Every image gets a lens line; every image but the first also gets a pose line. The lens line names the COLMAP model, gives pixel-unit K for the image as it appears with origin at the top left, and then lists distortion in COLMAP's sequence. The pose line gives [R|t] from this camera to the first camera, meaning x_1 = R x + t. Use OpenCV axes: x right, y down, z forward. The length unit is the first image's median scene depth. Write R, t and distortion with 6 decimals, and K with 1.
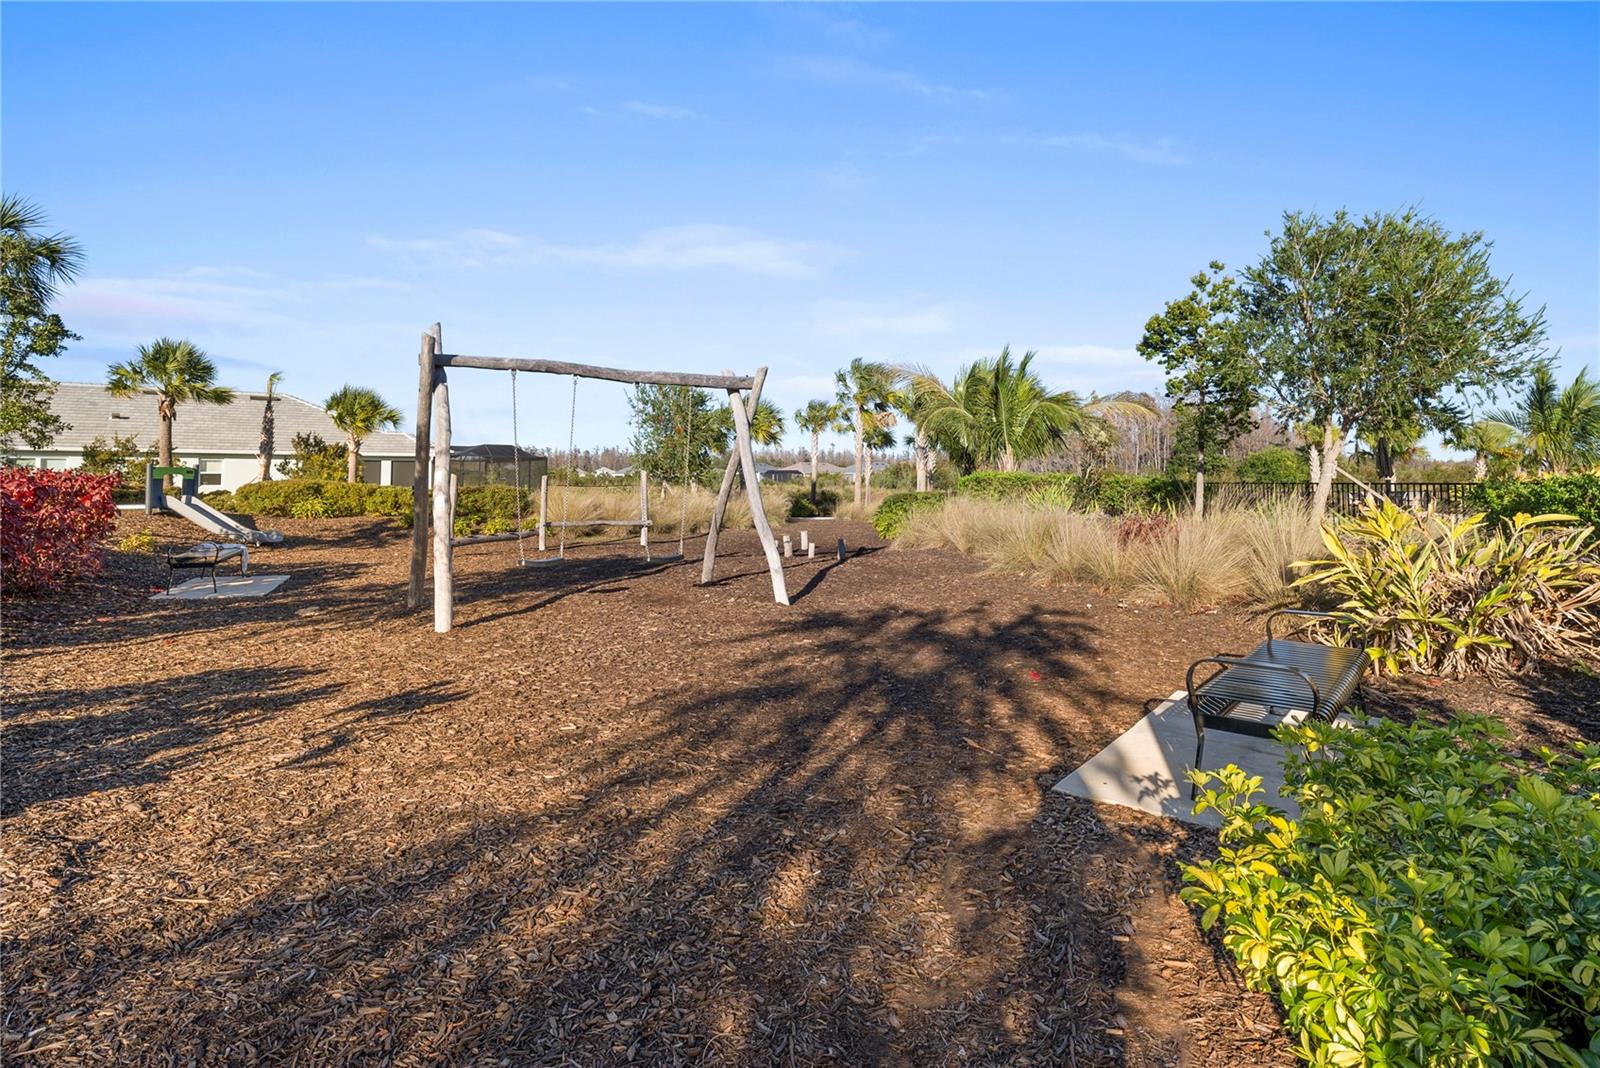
lens RADIAL K [[783.4, 0, 810.4], [0, 783.4, 446.6], [0, 0, 1]] dist [-0.006253, -0.000782]
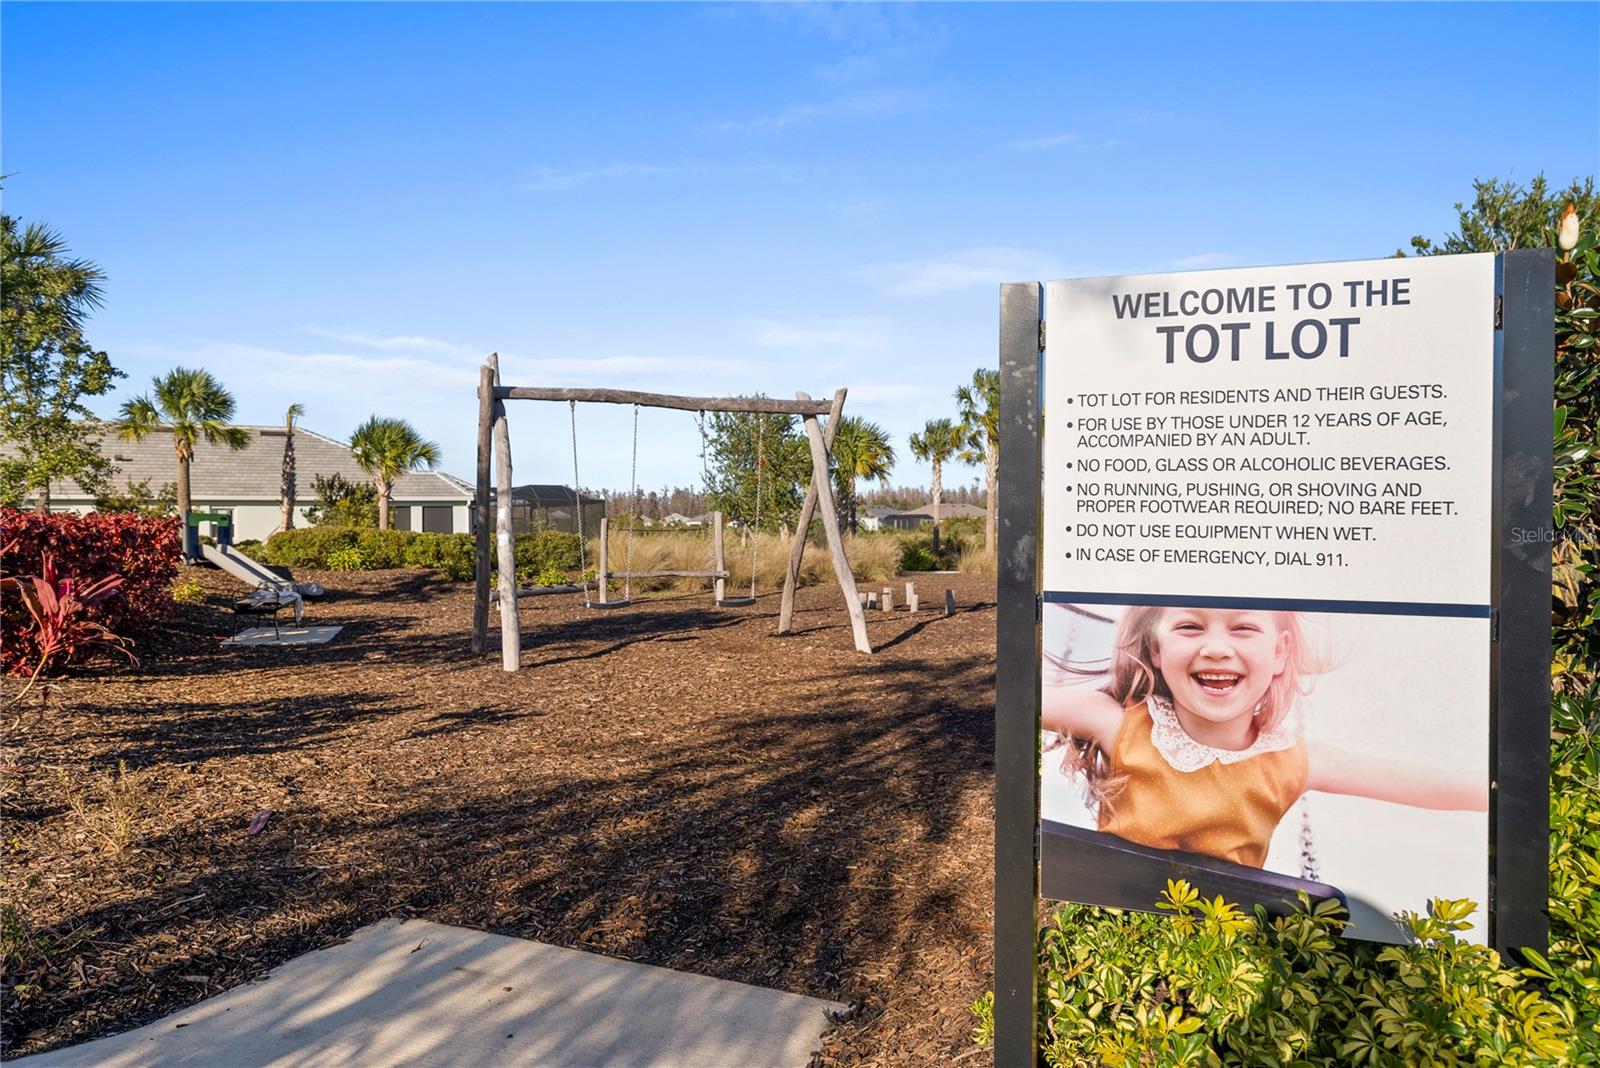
lens RADIAL K [[1099.9, 0, 800.7], [0, 1099.9, 533.1], [0, 0, 1]] dist [0.004070, 0.001694]
pose [[0.989344, -0.008439, -0.145349, 0.064530], [0.014765, 0.998987, 0.042499, 0.006824], [0.144844, -0.044192, 0.988467, -0.214421]]
